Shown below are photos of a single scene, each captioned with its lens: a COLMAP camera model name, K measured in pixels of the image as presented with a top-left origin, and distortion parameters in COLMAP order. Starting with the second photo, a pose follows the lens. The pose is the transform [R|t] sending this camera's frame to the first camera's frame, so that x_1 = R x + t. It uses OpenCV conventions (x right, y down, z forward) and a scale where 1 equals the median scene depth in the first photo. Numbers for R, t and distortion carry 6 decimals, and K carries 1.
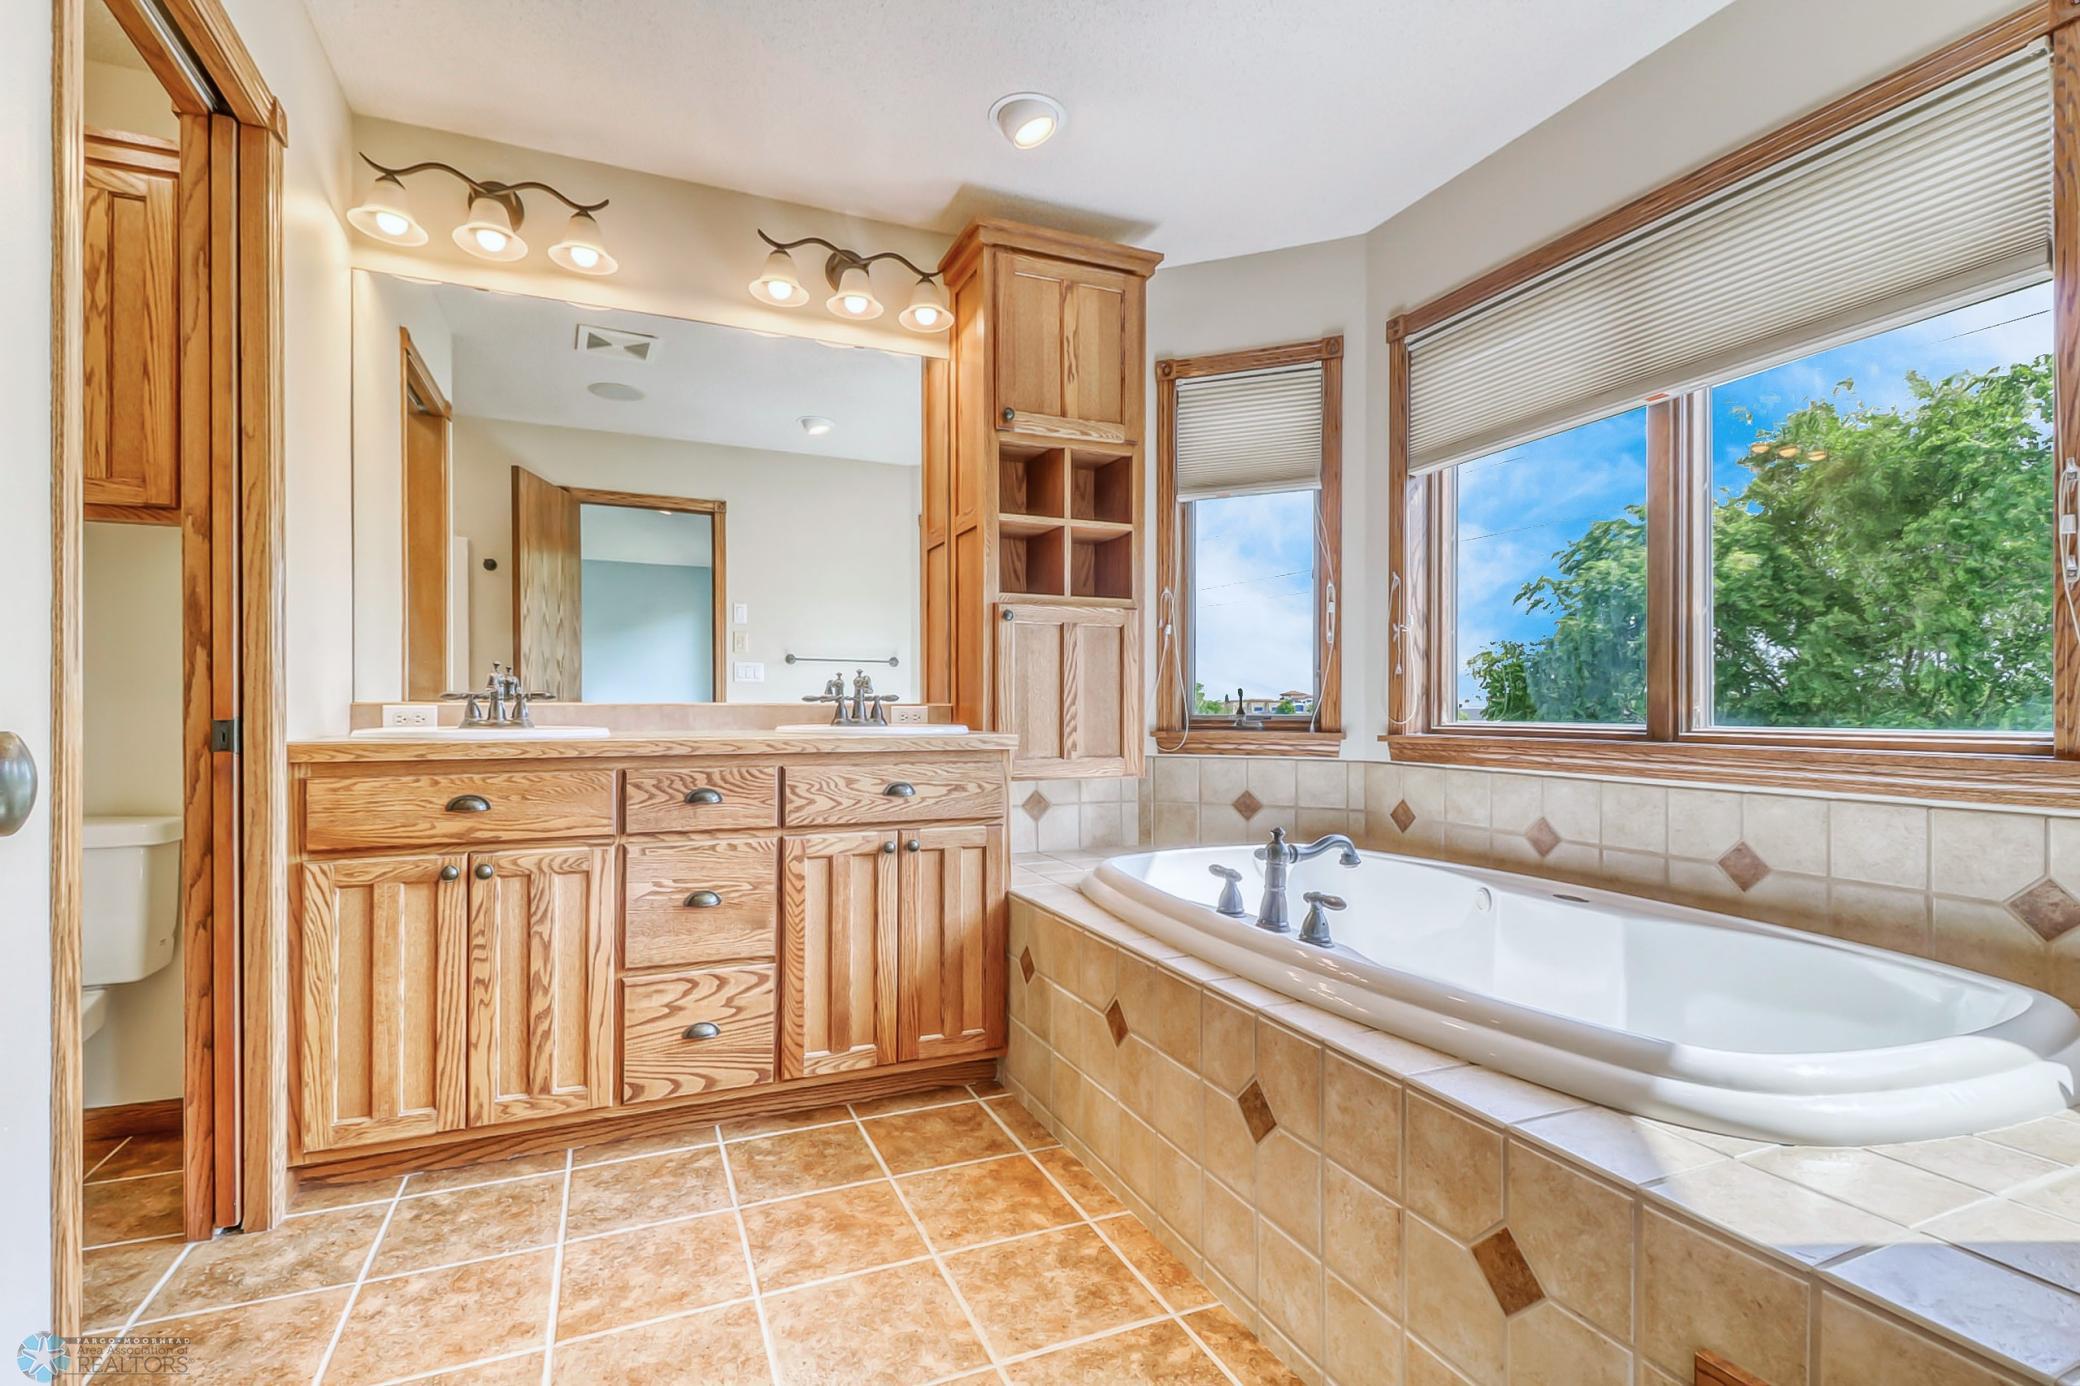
lens RADIAL K [[970.2, 0, 1037.2], [0, 970.2, 679.8], [0, 0, 1]] dist [-0.013379, -0.000835]
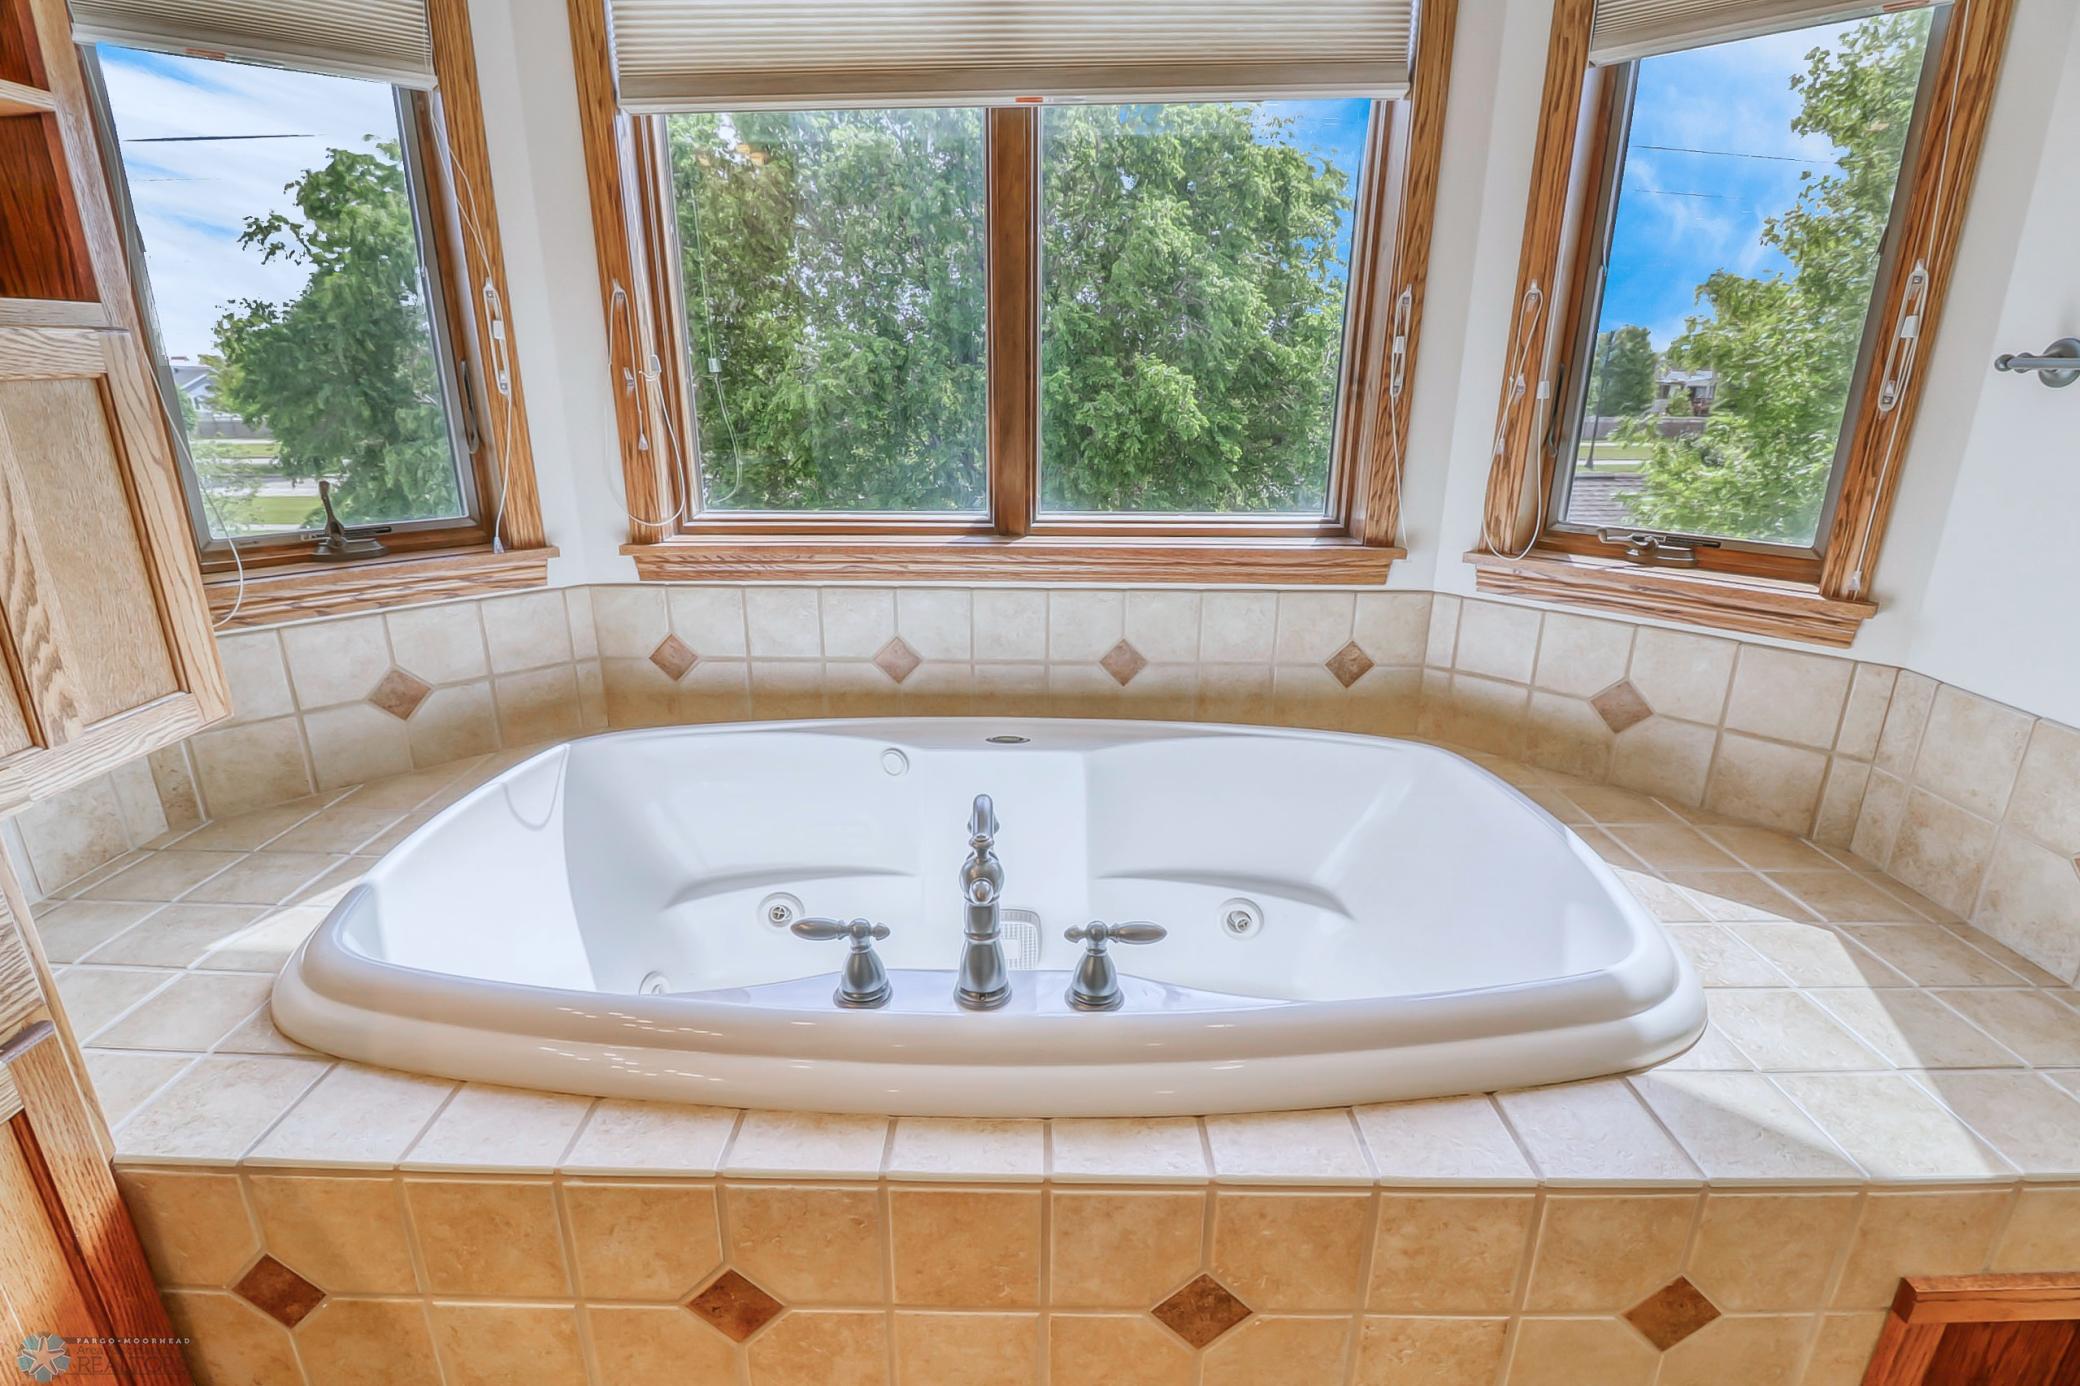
lens RADIAL K [[970.2, 0, 1037.2], [0, 970.2, 679.8], [0, 0, 1]] dist [-0.013379, -0.000835]
pose [[0.406369, -0.276122, 0.870988, -0.173513], [-0.030315, 0.948646, 0.314885, -0.096013], [-0.913206, -0.154363, 0.377130, 0.641642]]
